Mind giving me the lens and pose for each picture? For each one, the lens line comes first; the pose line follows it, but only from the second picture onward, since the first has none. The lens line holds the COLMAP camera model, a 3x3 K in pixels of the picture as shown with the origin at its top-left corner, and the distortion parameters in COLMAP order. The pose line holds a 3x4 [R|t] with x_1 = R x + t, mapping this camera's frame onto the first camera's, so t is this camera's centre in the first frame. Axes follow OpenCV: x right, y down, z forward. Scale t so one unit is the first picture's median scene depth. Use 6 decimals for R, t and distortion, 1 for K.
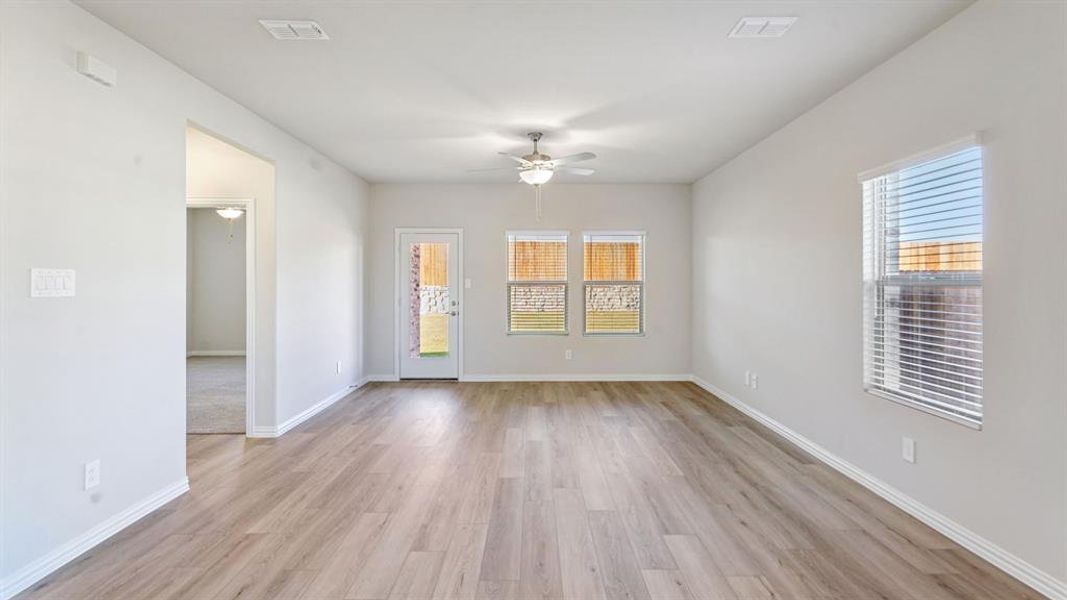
lens RADIAL K [[506.2, 0, 534.9], [0, 506.2, 284.2], [0, 0, 1]] dist [-0.002697, -0.000654]
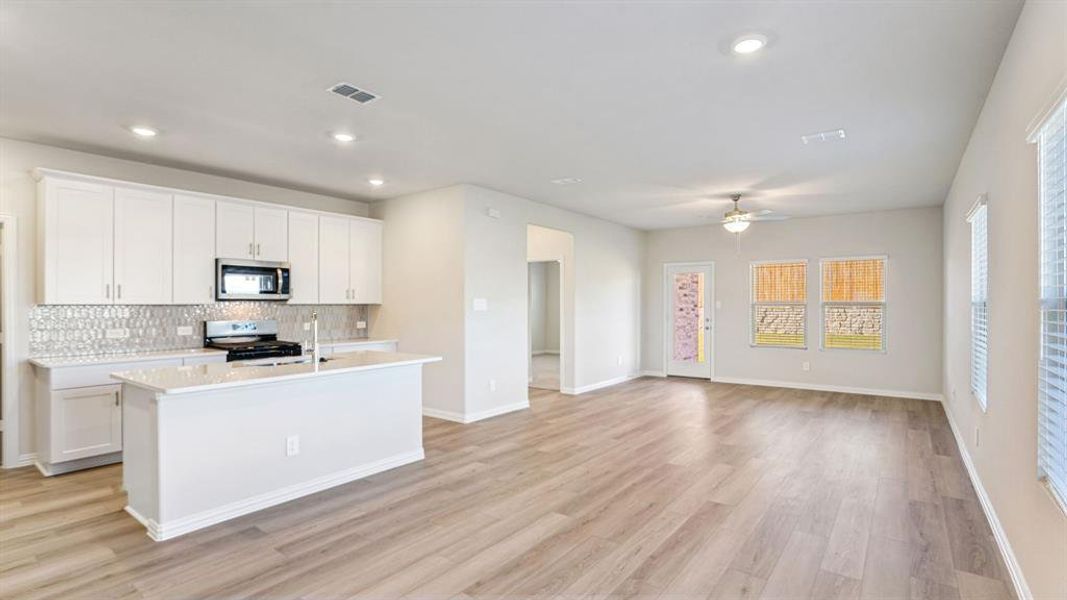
lens RADIAL K [[498.9, 0, 523.2], [0, 498.9, 304.4], [0, 0, 1]] dist [-0.043537, 0.022077]
pose [[0.784690, -0.002727, -0.619883, 0.366324], [0.001302, 0.999995, -0.002750, 0.001578], [0.619887, 0.001351, 0.784690, -0.396390]]
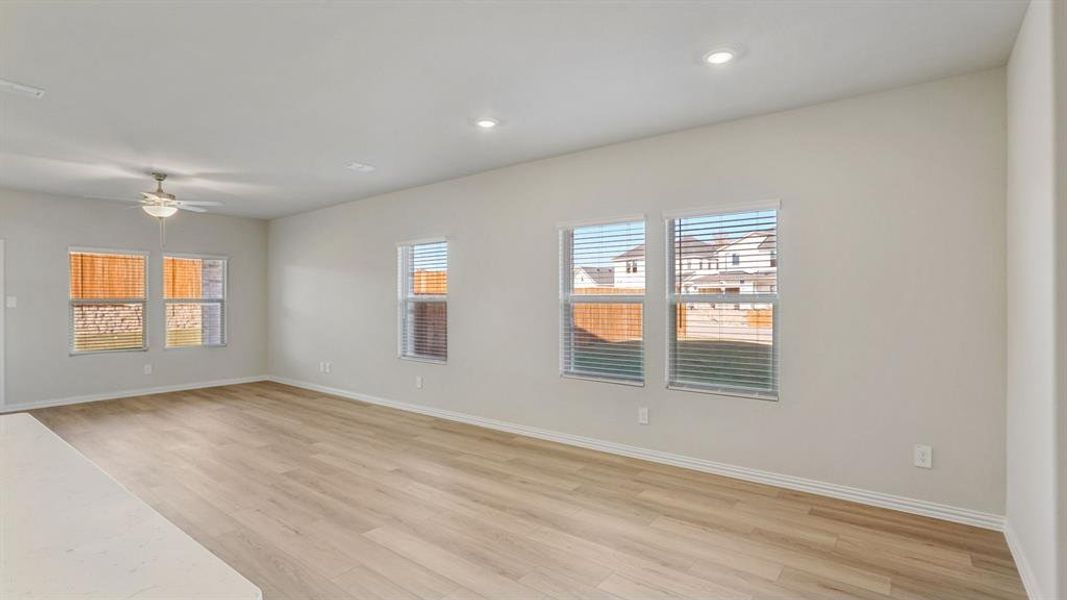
lens RADIAL K [[508.3, 0, 530.1], [0, 508.3, 298.8], [0, 0, 1]] dist [-0.044718, 0.016054]
pose [[0.623720, 0.003426, 0.781641, -0.352423], [0.002362, 0.999978, -0.006269, 0.002182], [-0.781645, 0.005756, 0.623698, -0.381124]]
